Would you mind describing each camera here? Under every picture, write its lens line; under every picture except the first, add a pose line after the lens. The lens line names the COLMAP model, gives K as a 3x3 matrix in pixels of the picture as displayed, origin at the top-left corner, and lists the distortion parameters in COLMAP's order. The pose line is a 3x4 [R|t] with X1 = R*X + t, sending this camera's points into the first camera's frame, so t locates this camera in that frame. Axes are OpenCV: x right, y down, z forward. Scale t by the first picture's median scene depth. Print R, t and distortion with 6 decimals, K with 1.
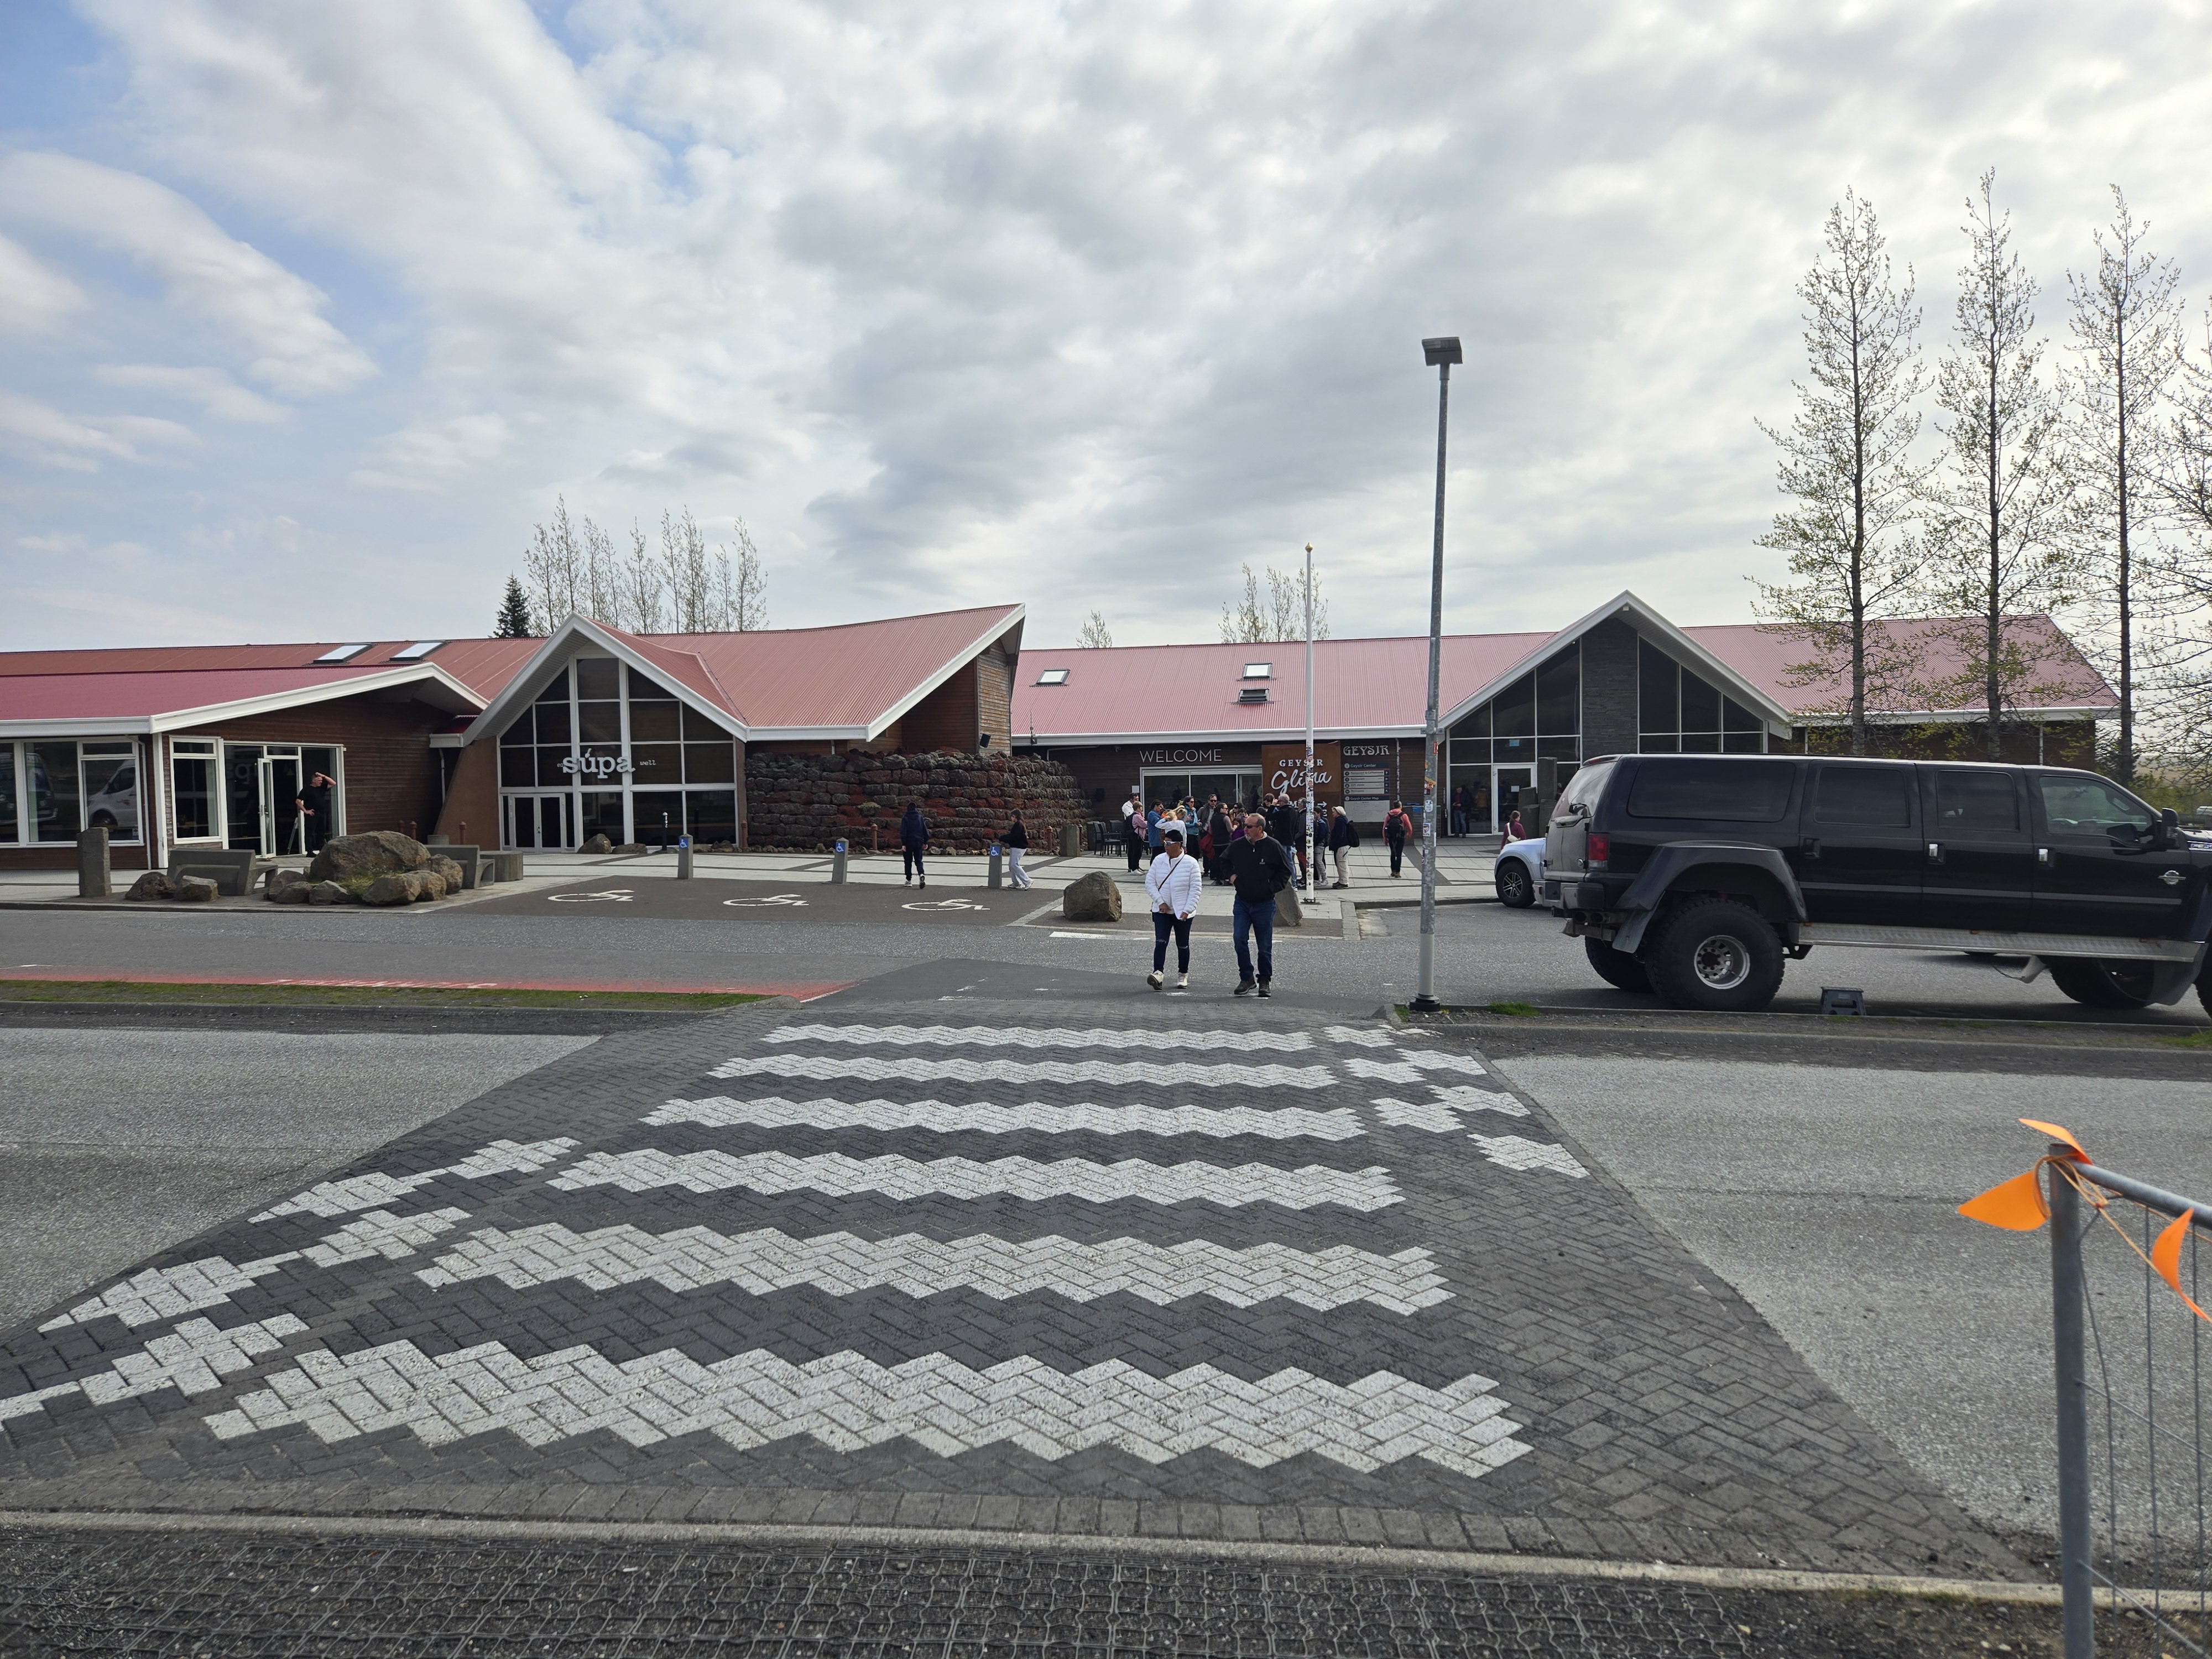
lens RADIAL K [[1488.7, 0, 1106.0], [0, 1488.7, 829.5], [0, 0, 1]] dist [0.099537, -0.000376]
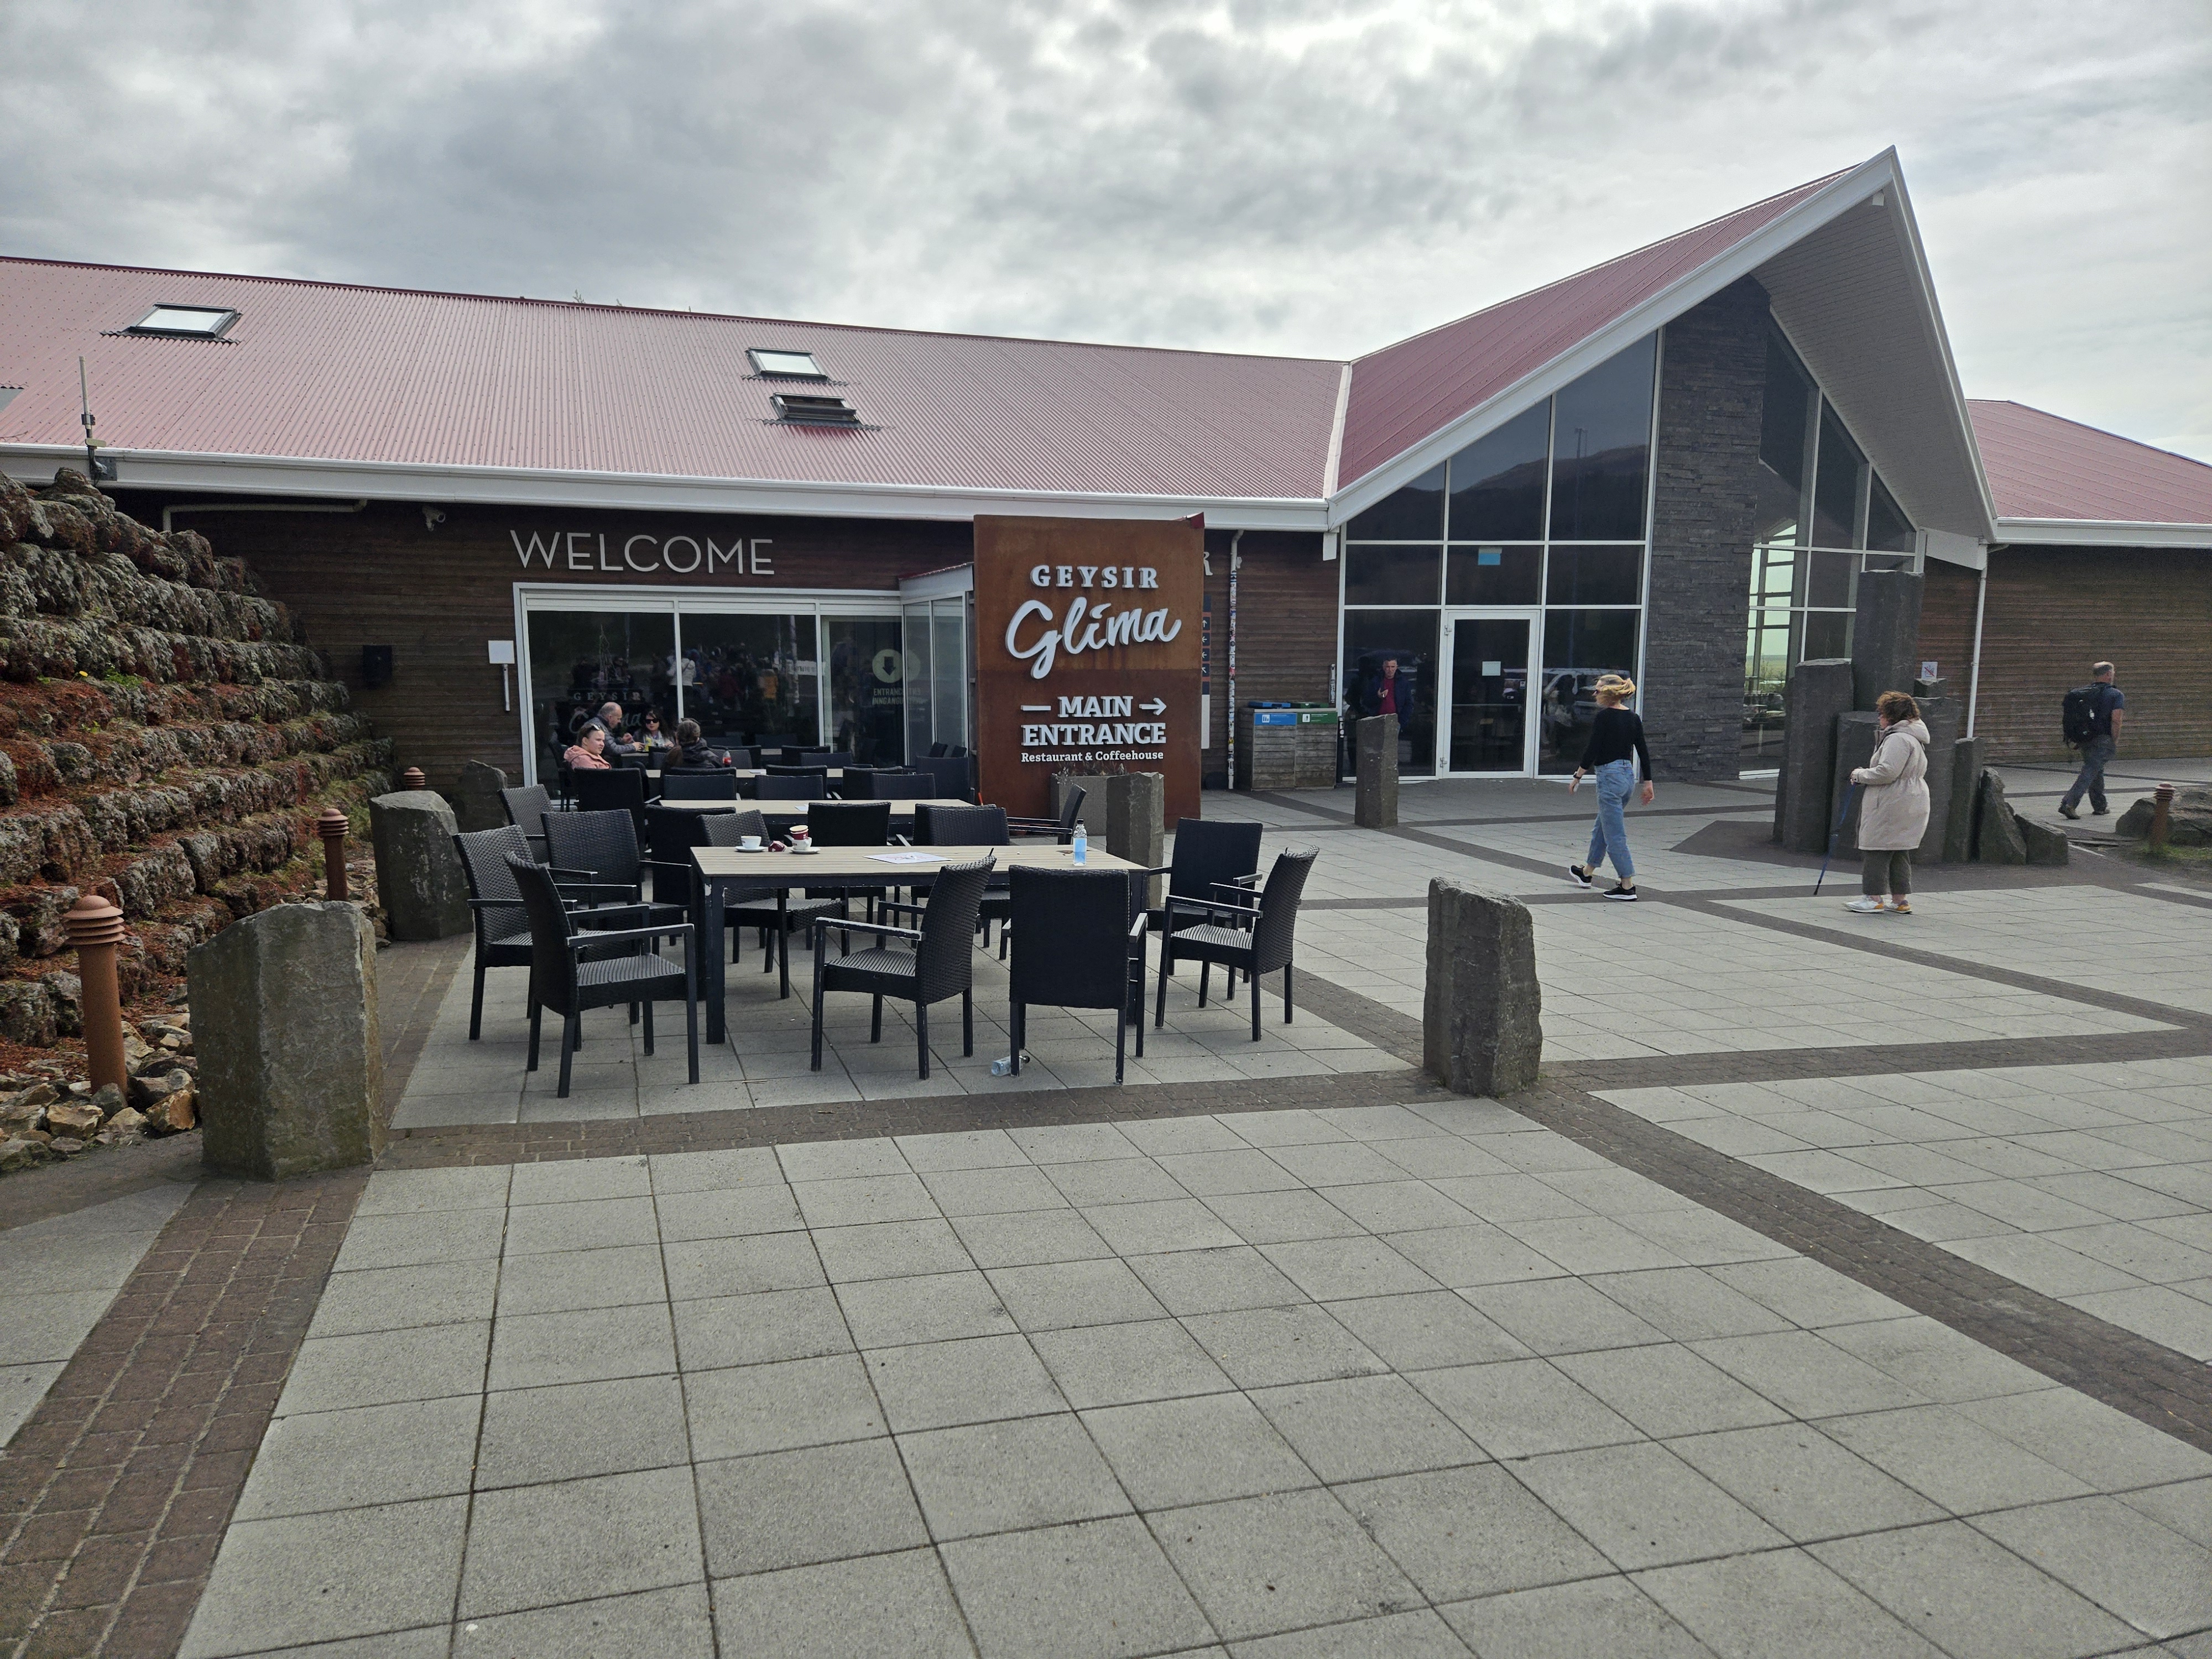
lens RADIAL K [[1488.7, 0, 1106.0], [0, 1488.7, 829.5], [0, 0, 1]] dist [0.099537, -0.000376]
pose [[0.870531, -0.041495, 0.490361, -0.028063], [-0.000567, 0.996354, 0.085318, -0.017407], [-0.492113, -0.074550, 0.867333, 0.669794]]
